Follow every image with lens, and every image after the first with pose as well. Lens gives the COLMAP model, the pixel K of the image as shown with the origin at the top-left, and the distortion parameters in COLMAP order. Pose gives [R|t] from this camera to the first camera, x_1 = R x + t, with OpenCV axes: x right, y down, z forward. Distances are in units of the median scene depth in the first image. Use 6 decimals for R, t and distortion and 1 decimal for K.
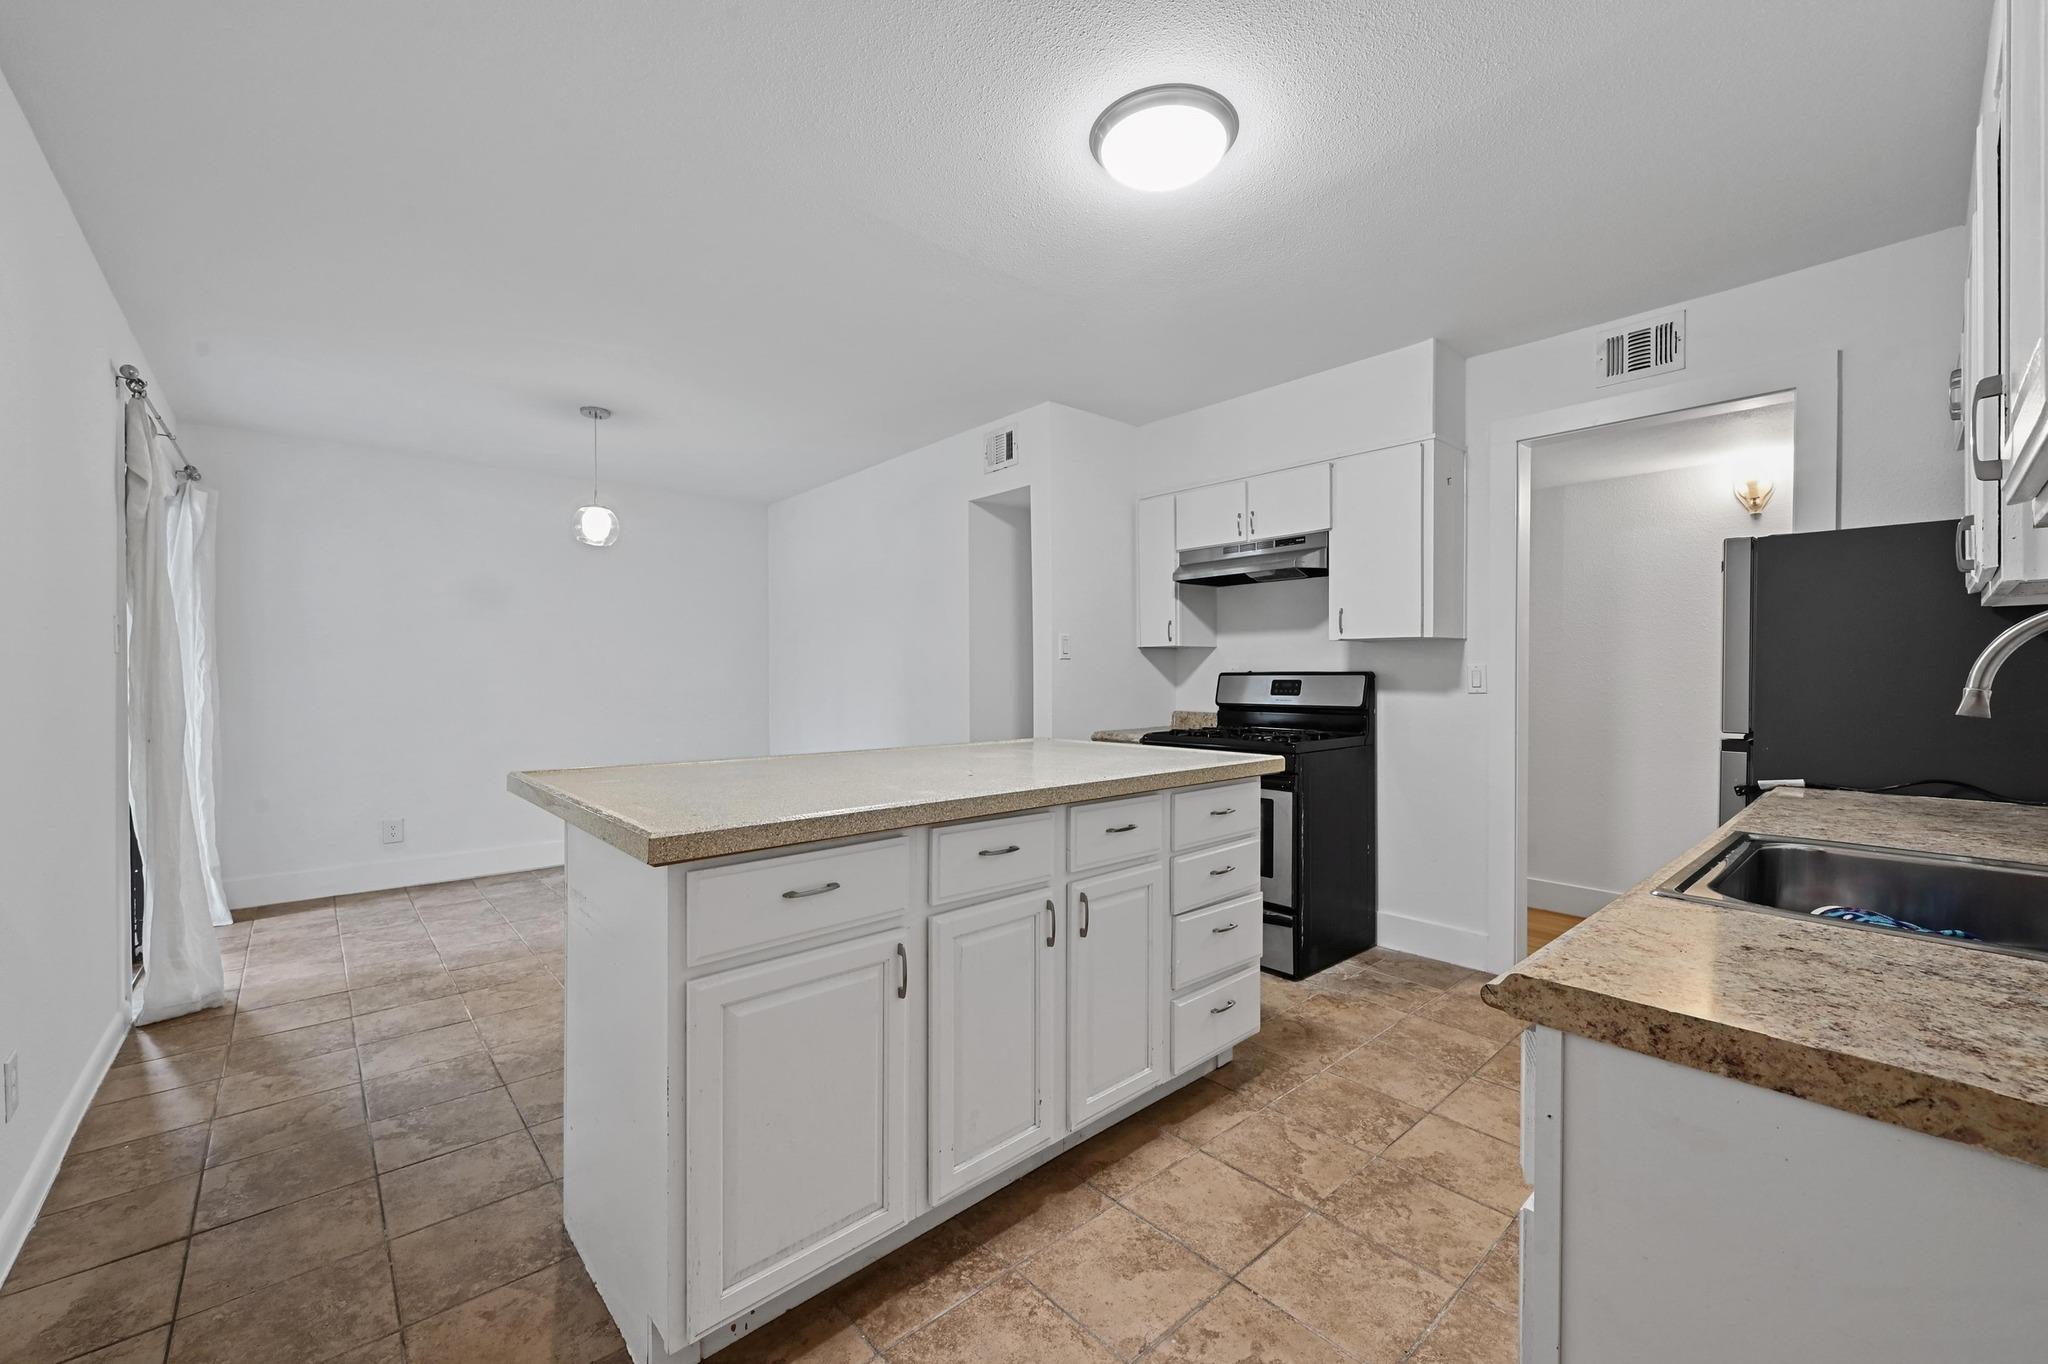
lens RADIAL K [[813.7, 0, 1024.3], [0, 813.7, 679.9], [0, 0, 1]] dist [0.004117, 0.000093]
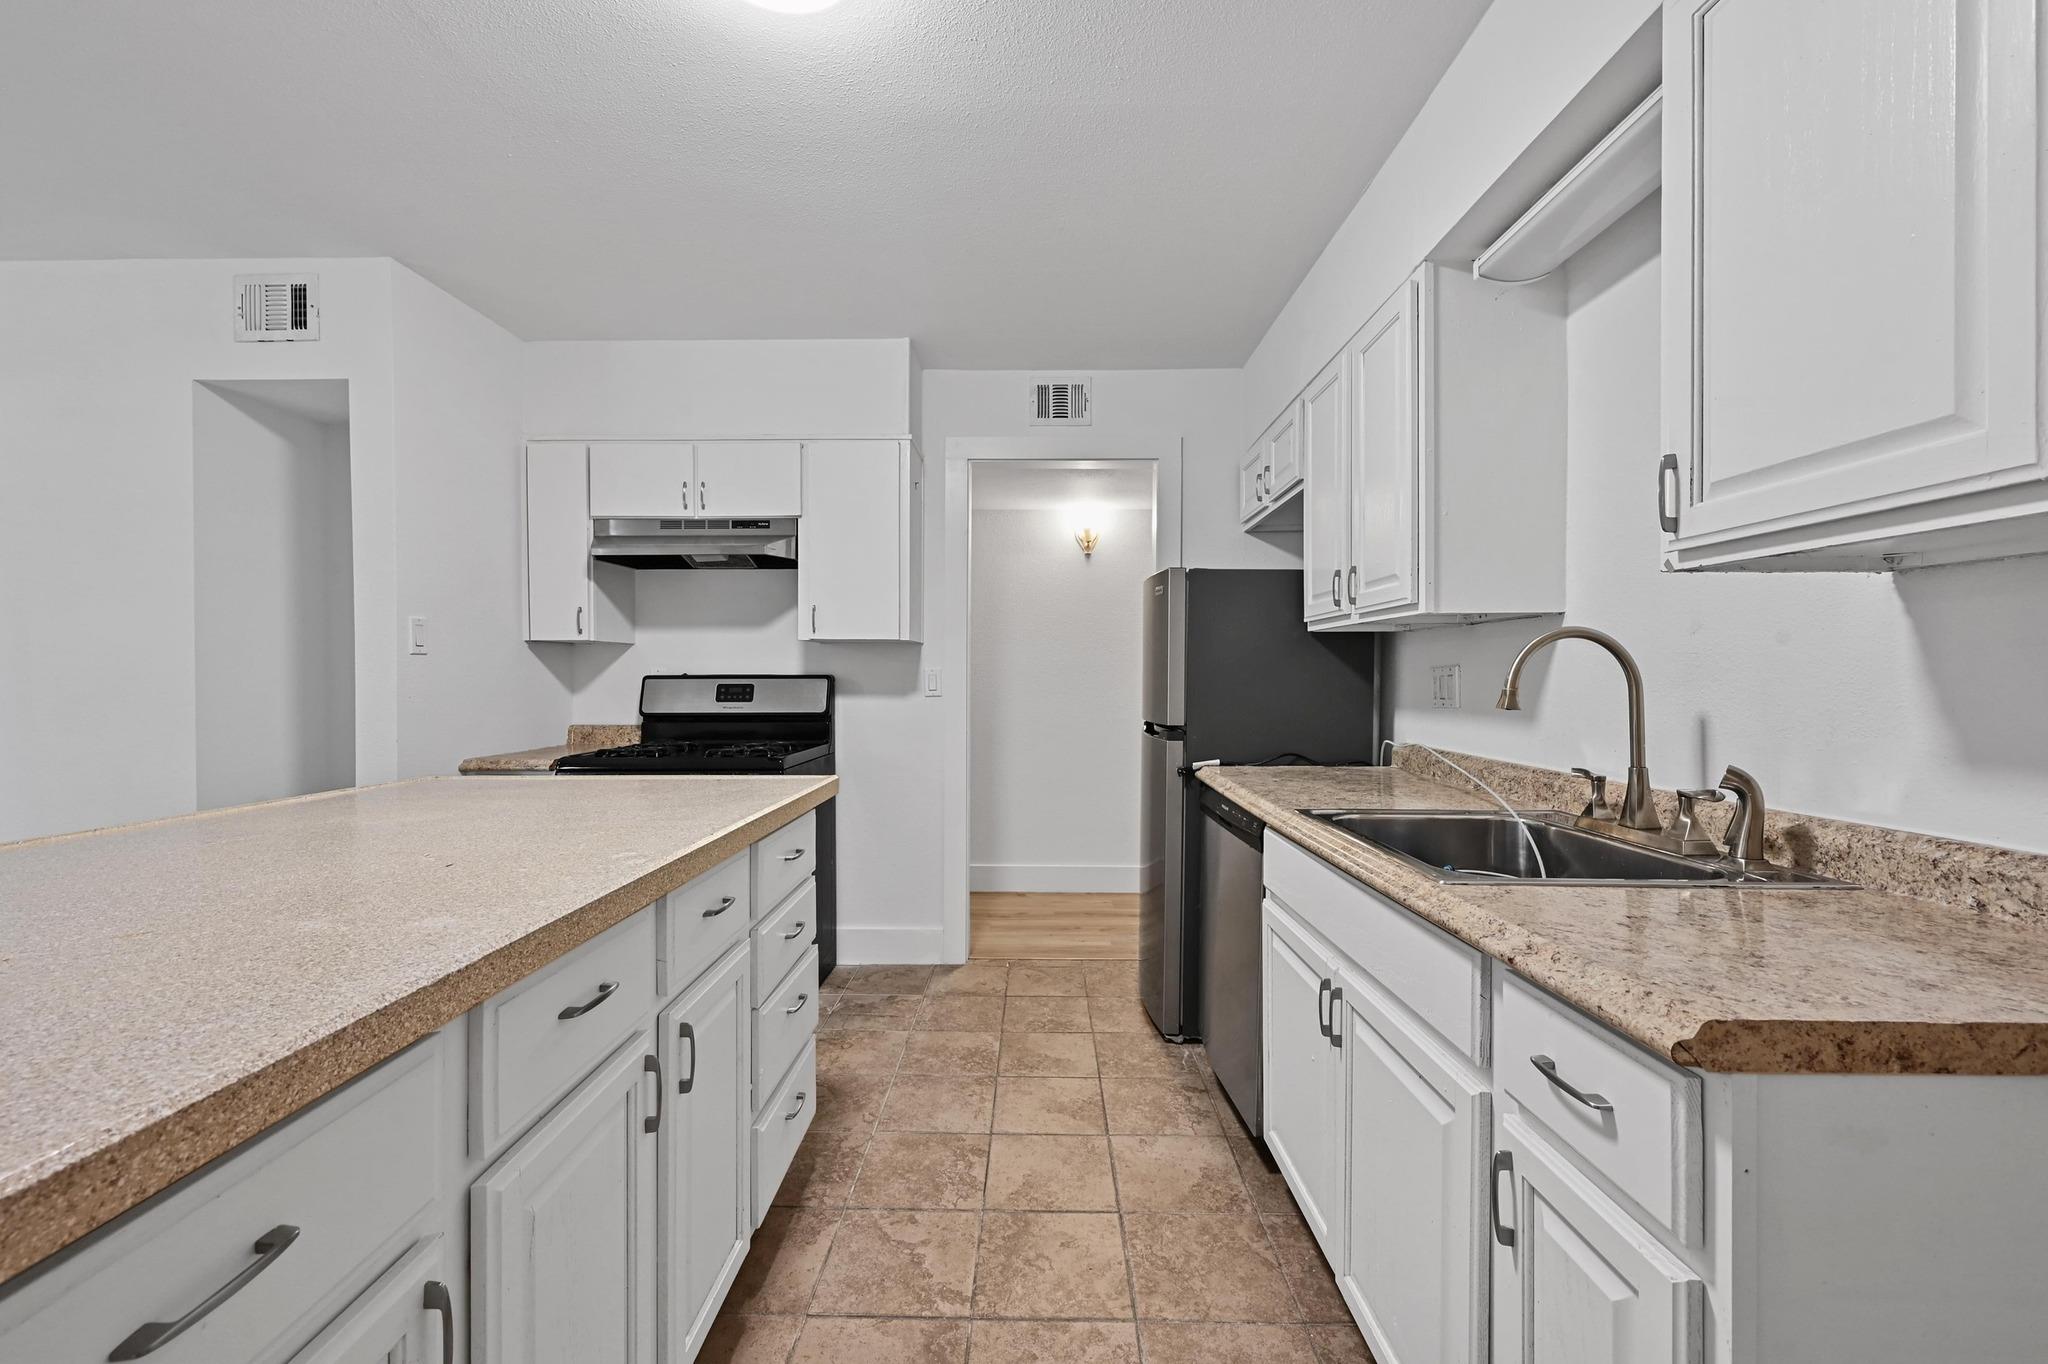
lens RADIAL K [[813.7, 0, 1022.8], [0, 813.7, 680.3], [0, 0, 1]] dist [0.004117, 0.000093]
pose [[0.679089, -0.001146, 0.734055, -0.147096], [0.003687, 0.999991, -0.001850, -0.001534], [-0.734047, 0.003963, 0.679087, 0.257091]]
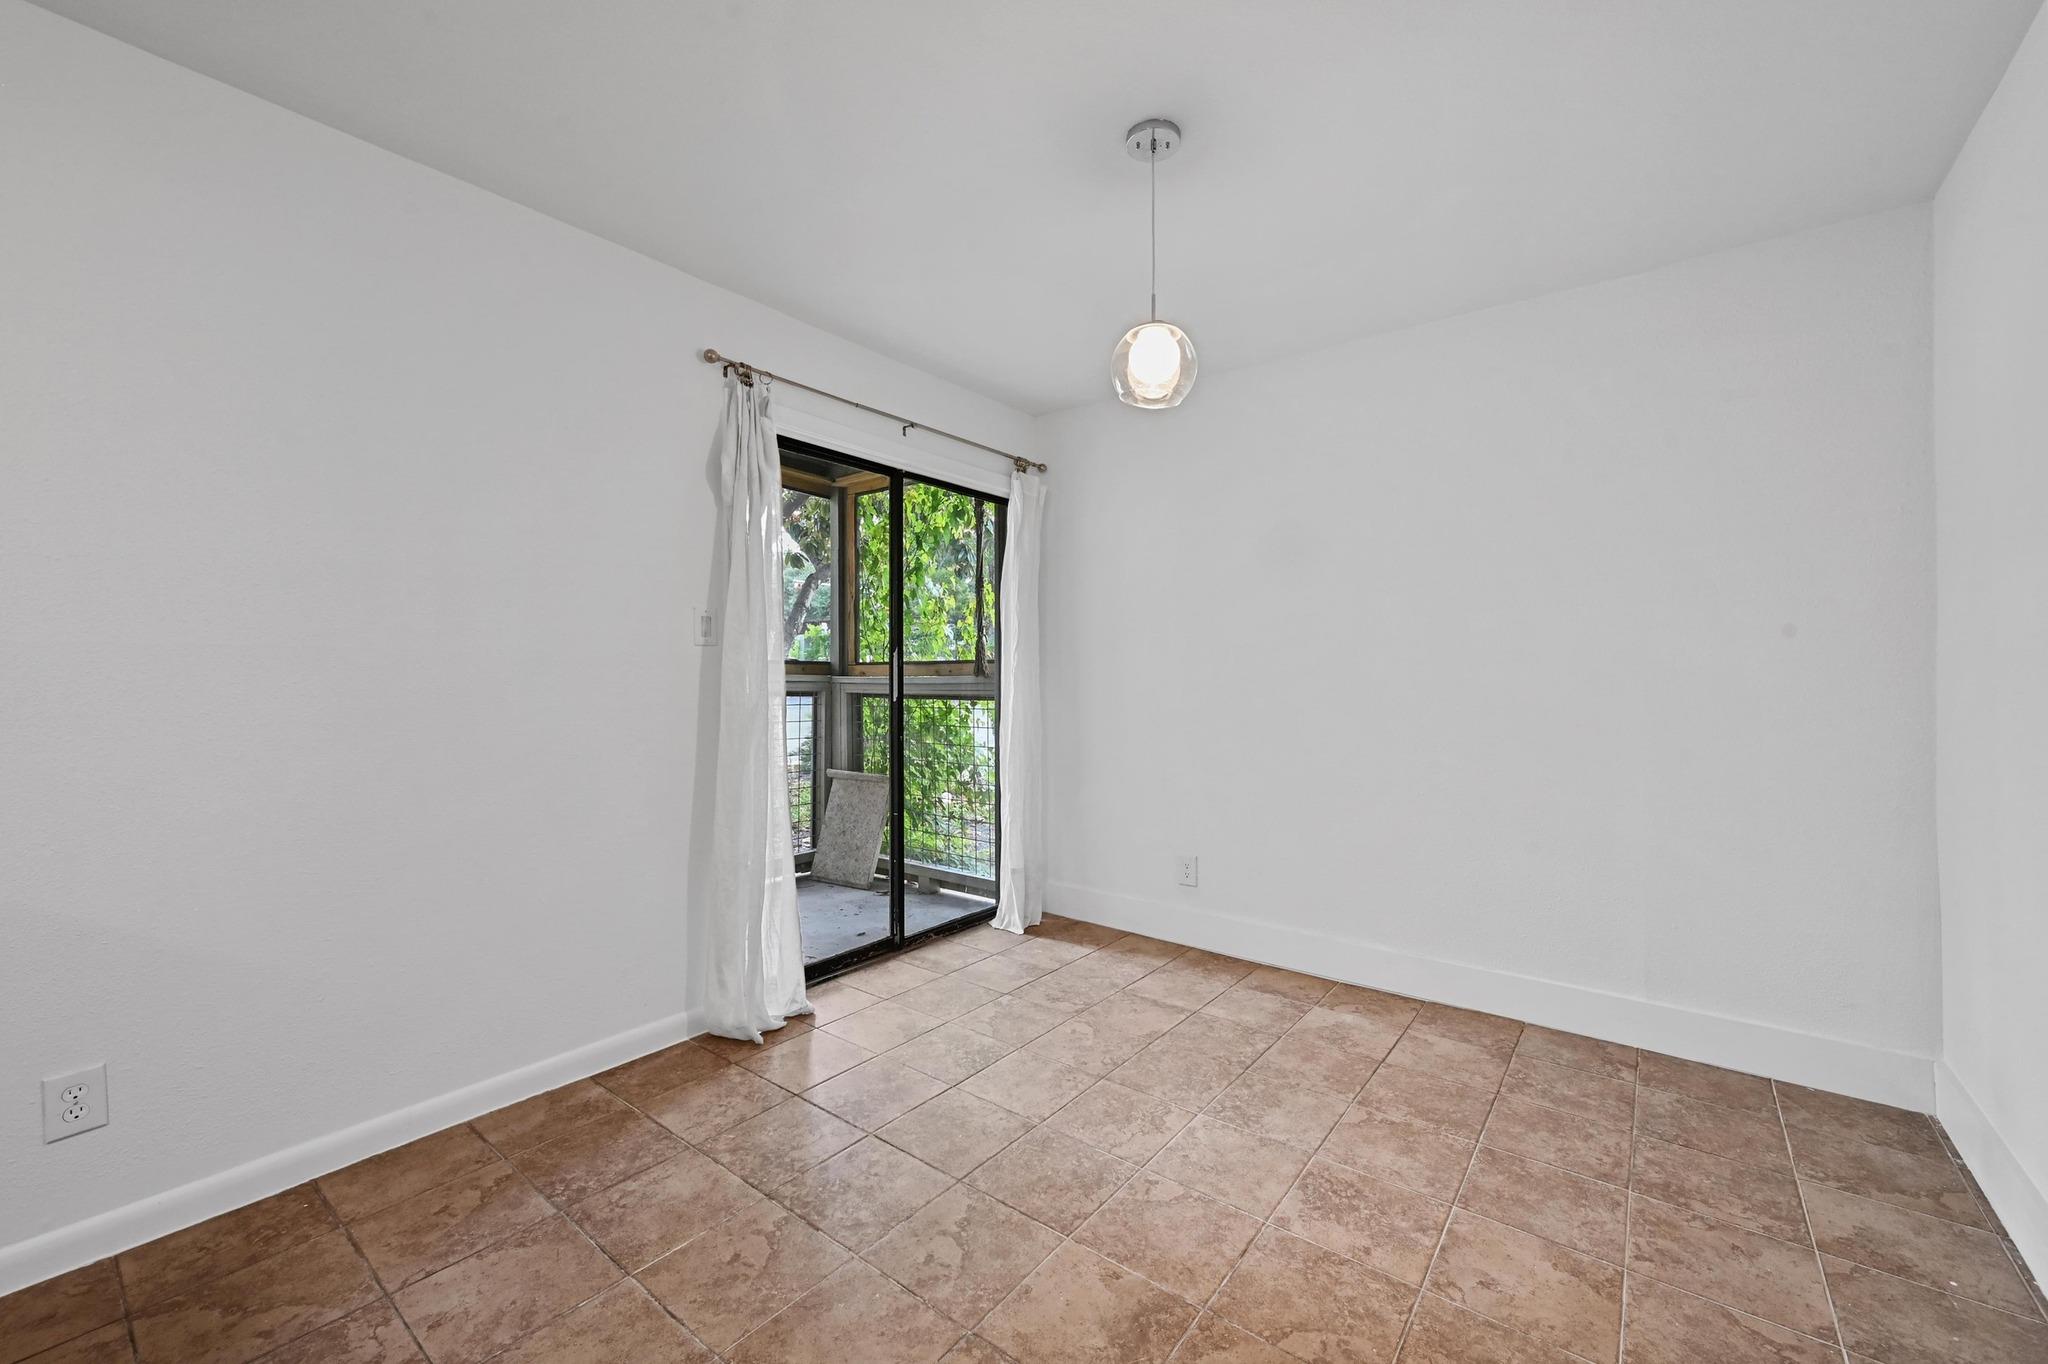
lens RADIAL K [[813.7, 0, 1019.5], [0, 813.7, 676.4], [0, 0, 1]] dist [0.004117, 0.000093]
pose [[0.176771, 0.002246, -0.984249, -0.078903], [-0.002811, 0.999994, 0.001777, 0.001935], [0.984248, 0.002453, 0.176776, 1.206213]]
